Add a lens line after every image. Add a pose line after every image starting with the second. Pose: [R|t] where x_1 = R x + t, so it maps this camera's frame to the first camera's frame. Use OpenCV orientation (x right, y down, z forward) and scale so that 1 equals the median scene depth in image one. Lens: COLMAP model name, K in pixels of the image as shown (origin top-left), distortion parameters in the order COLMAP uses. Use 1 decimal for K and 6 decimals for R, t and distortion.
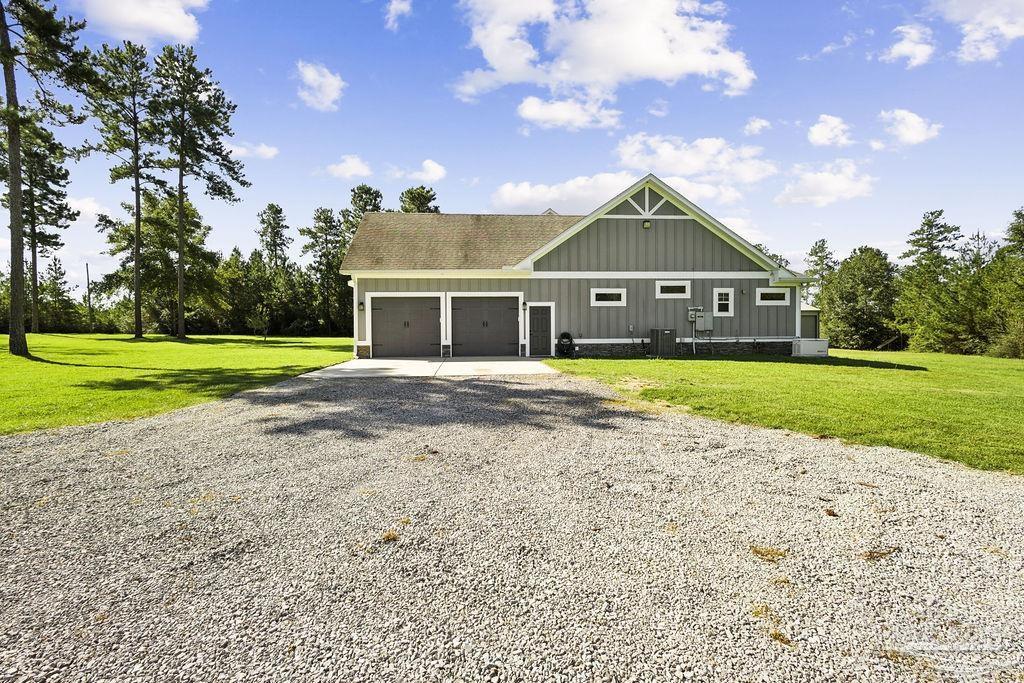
lens RADIAL K [[476.6, 0, 510.6], [0, 476.6, 331.1], [0, 0, 1]] dist [0.002613, -0.001058]
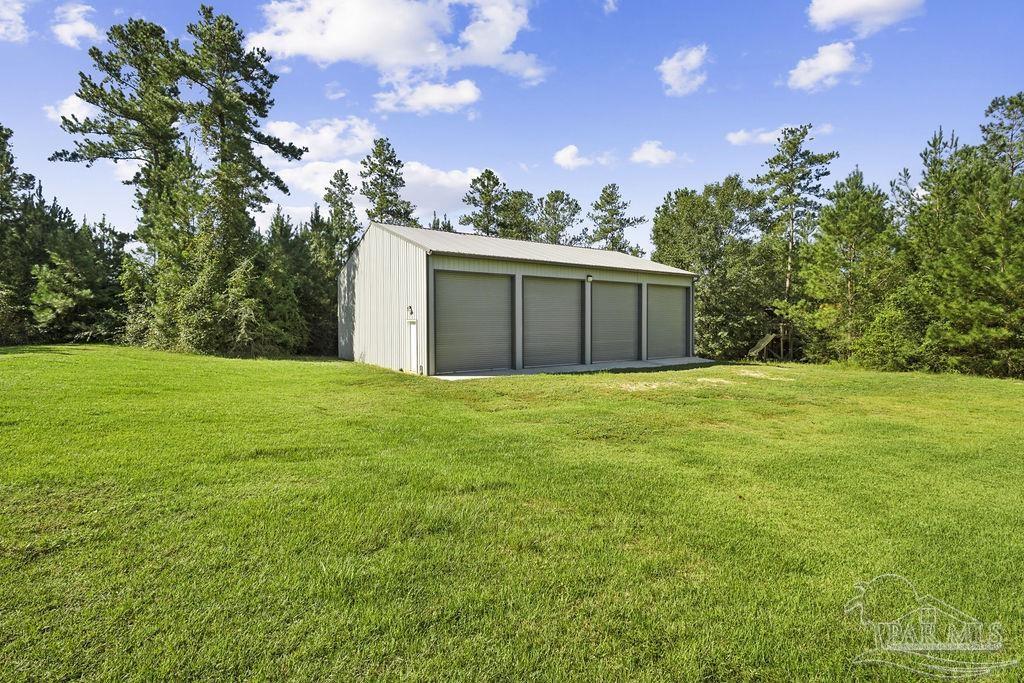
lens RADIAL K [[476.6, 0, 510.6], [0, 476.6, 331.1], [0, 0, 1]] dist [0.002613, -0.001058]
pose [[0.863453, -0.001651, 0.504427, 0.267612], [-0.002379, 0.999970, 0.007345, 0.004679], [-0.504424, -0.007542, 0.863423, 0.660787]]
